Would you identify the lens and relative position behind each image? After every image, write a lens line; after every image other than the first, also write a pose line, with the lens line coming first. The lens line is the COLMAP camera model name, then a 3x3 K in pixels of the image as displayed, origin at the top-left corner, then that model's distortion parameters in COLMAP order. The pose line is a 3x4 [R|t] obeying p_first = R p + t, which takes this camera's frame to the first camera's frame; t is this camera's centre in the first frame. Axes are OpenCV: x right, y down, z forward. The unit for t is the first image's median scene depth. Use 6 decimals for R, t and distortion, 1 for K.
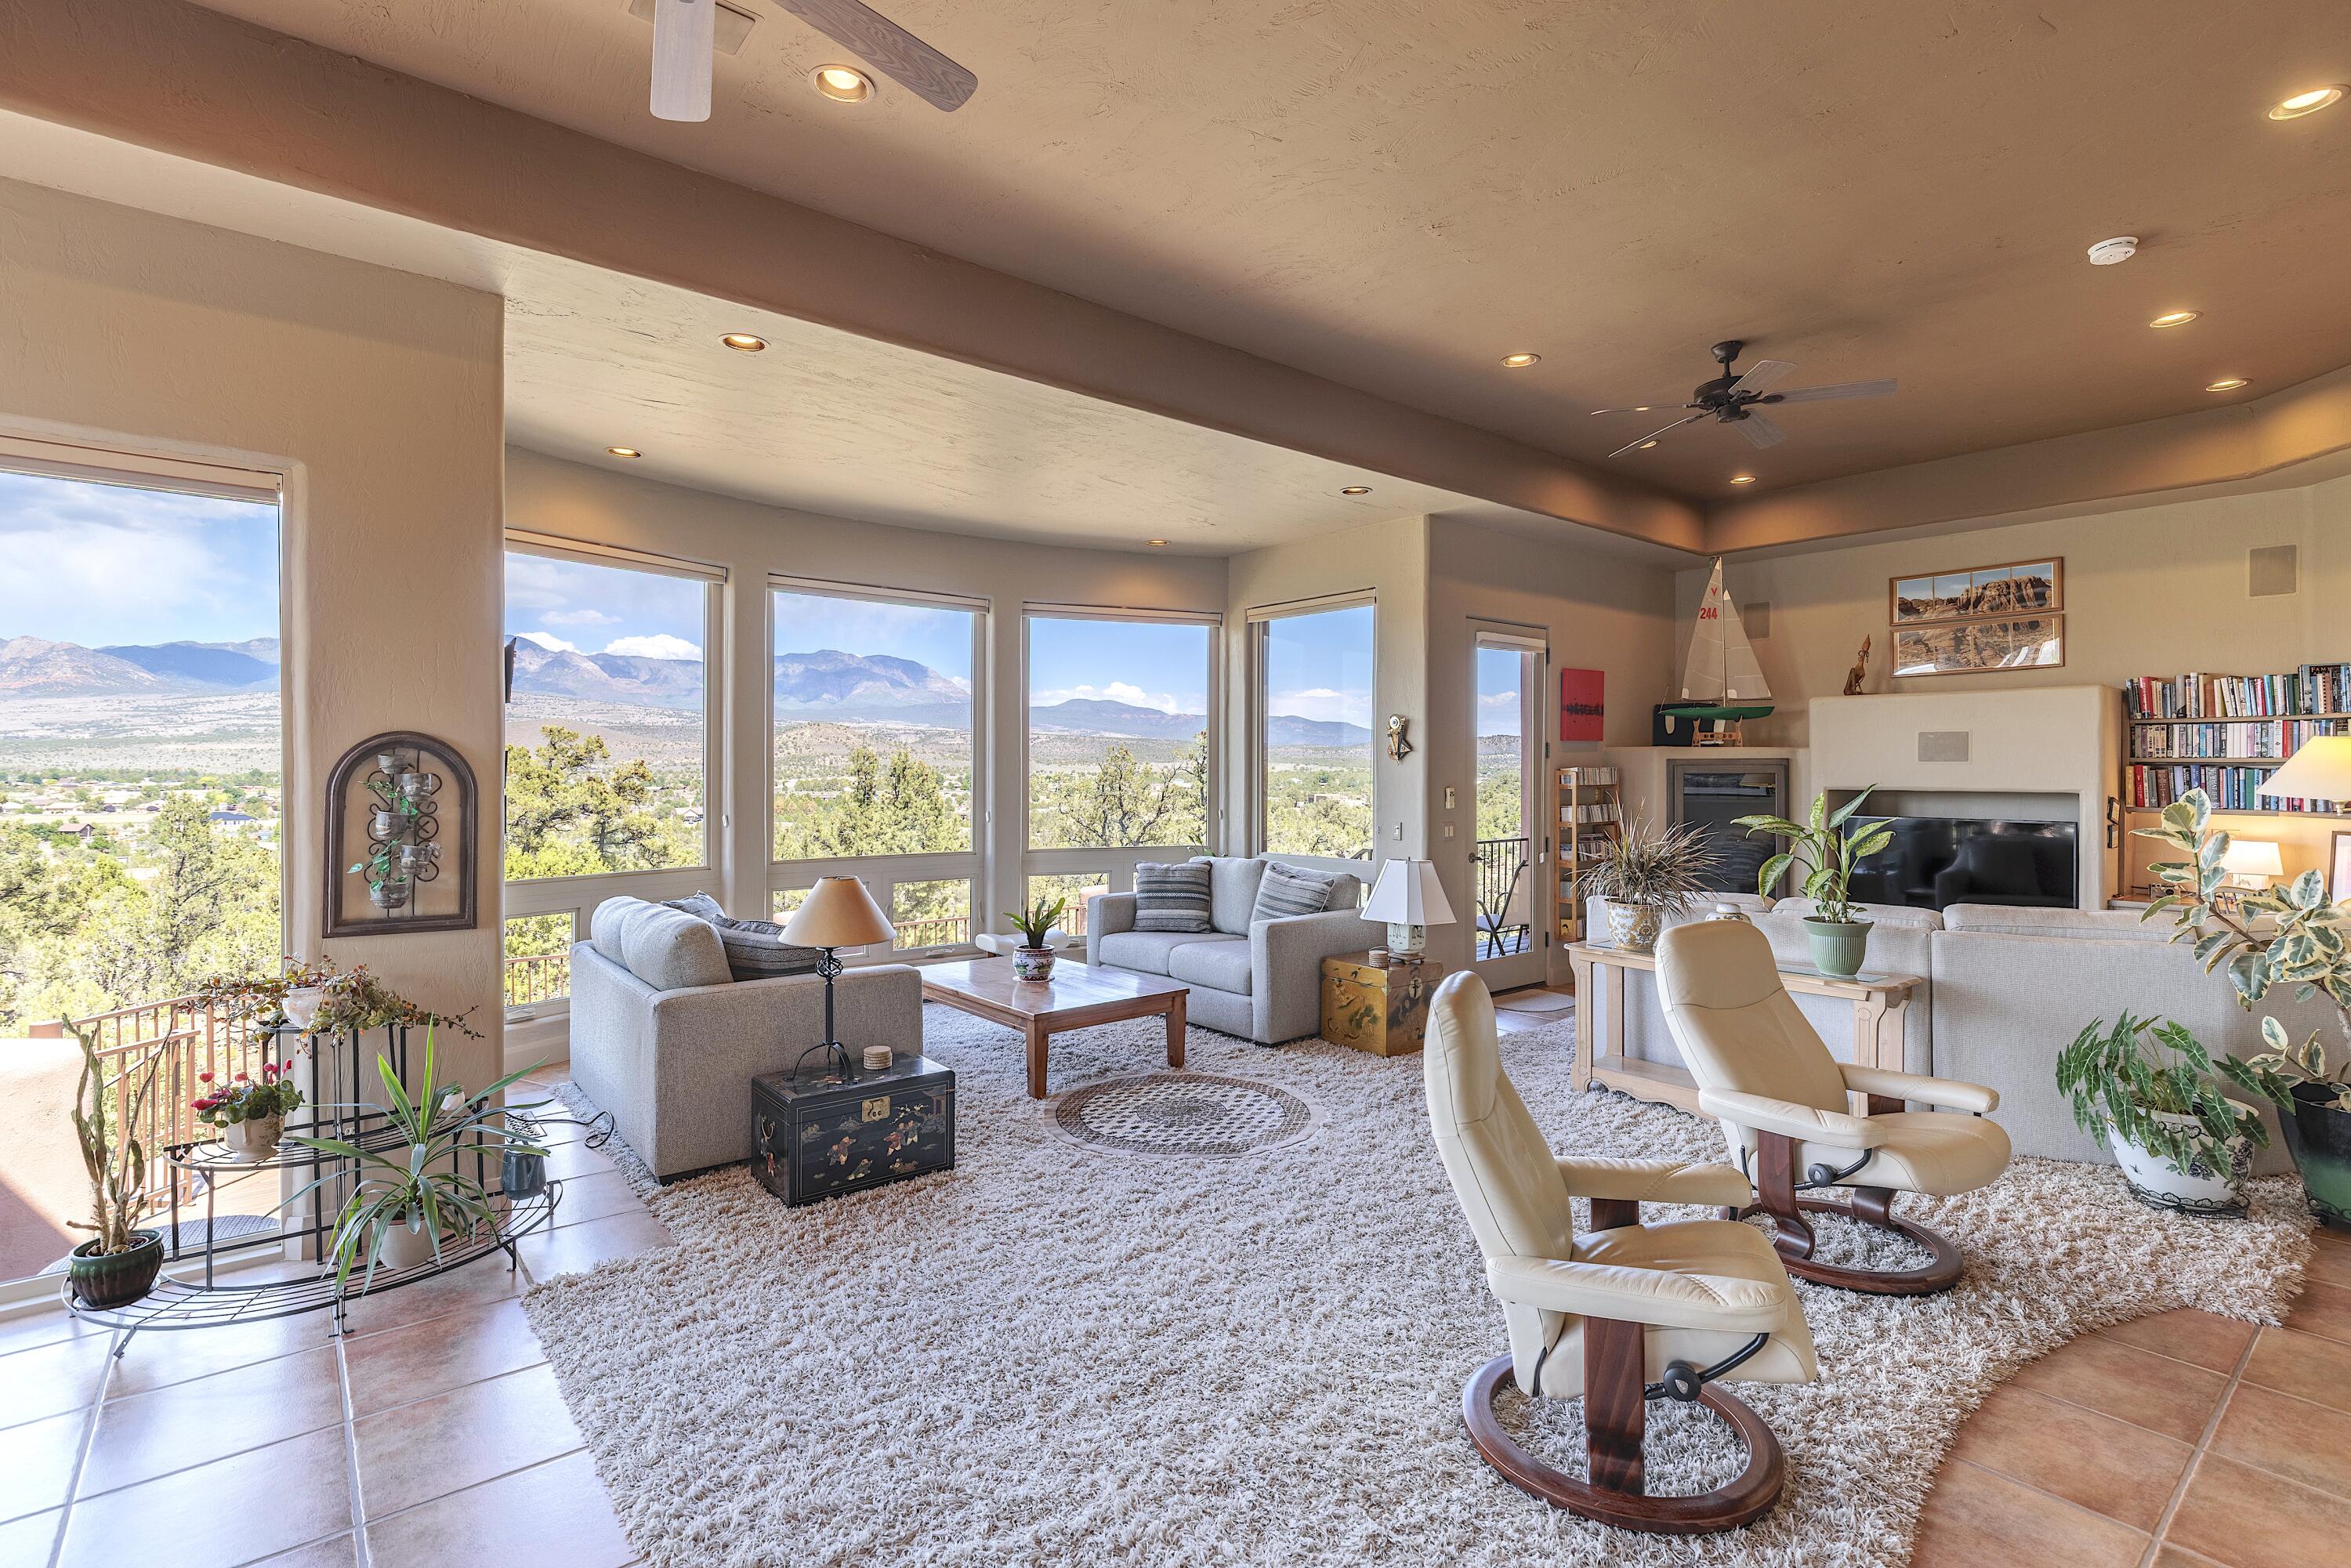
lens RADIAL K [[1111.6, 0, 1177.0], [0, 1111.6, 771.2], [0, 0, 1]] dist [-0.000706, -0.000293]
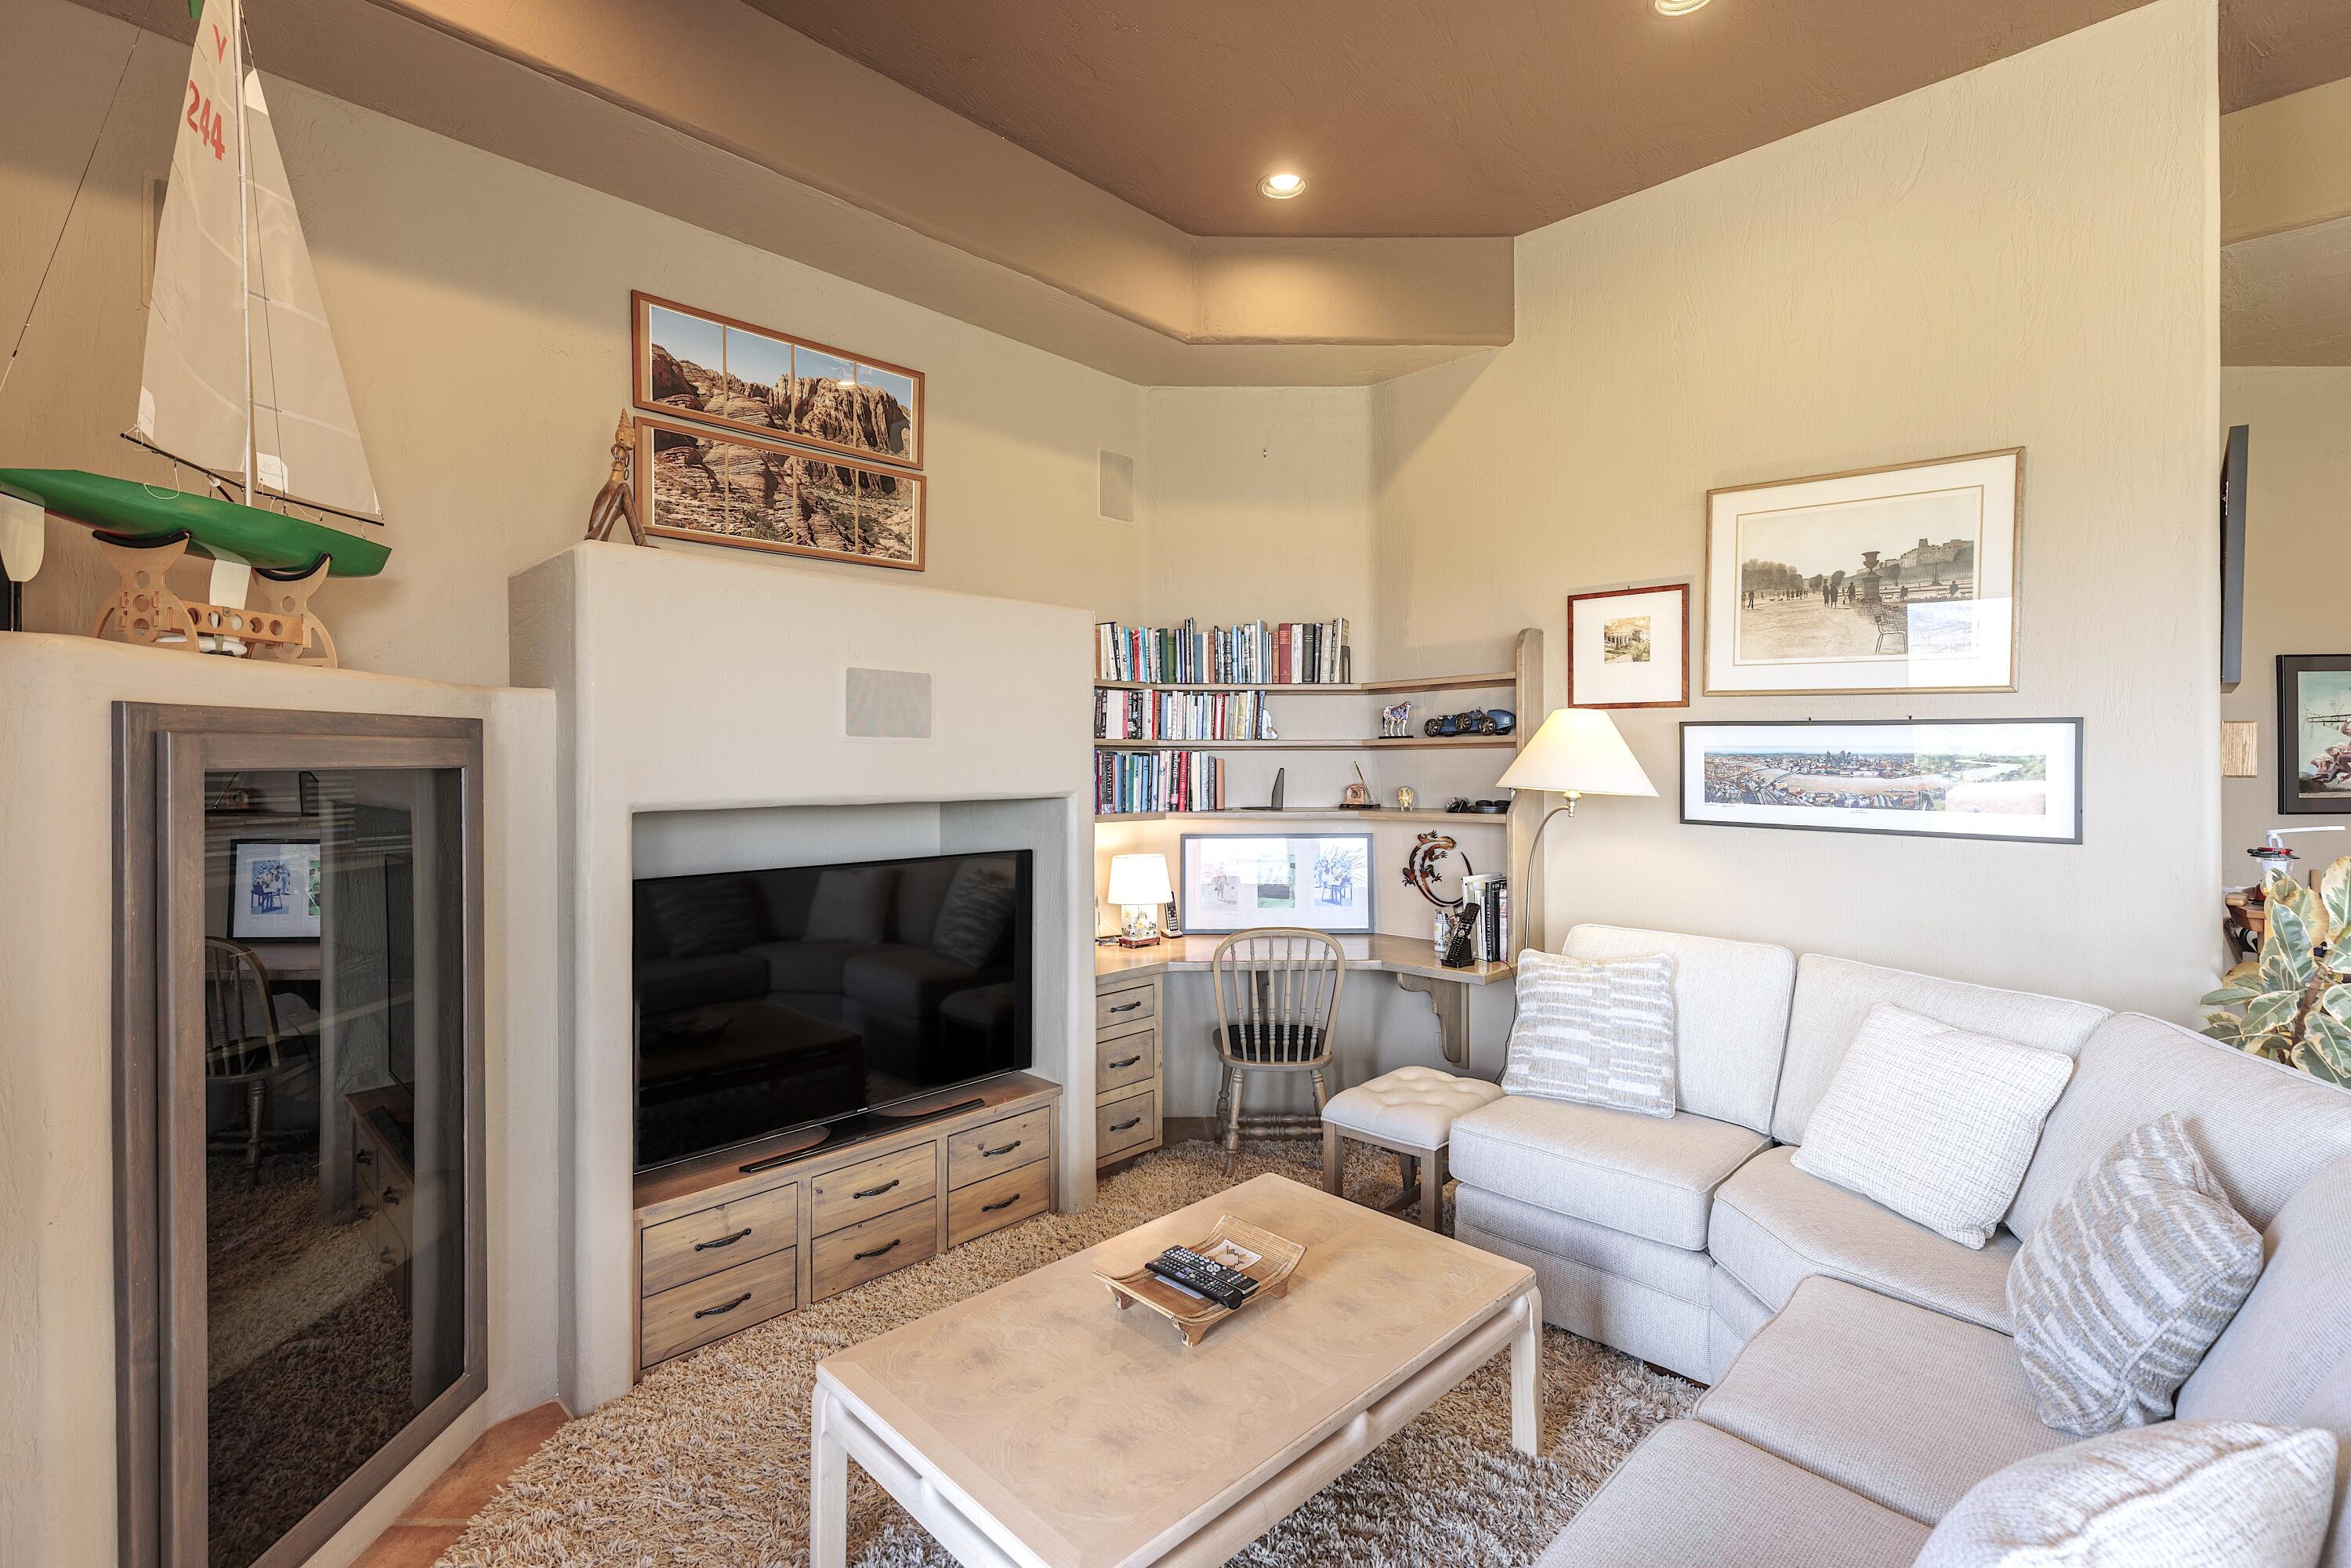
lens RADIAL K [[1060.6, 0, 1176.7], [0, 1060.6, 760.0], [0, 0, 1]] dist [0.004441, 0.000517]
pose [[-0.102954, -0.000951, 0.994686, 0.250488], [0.003453, 0.999993, 0.001313, 0.000247], [-0.994680, 0.003570, -0.102950, 0.917175]]
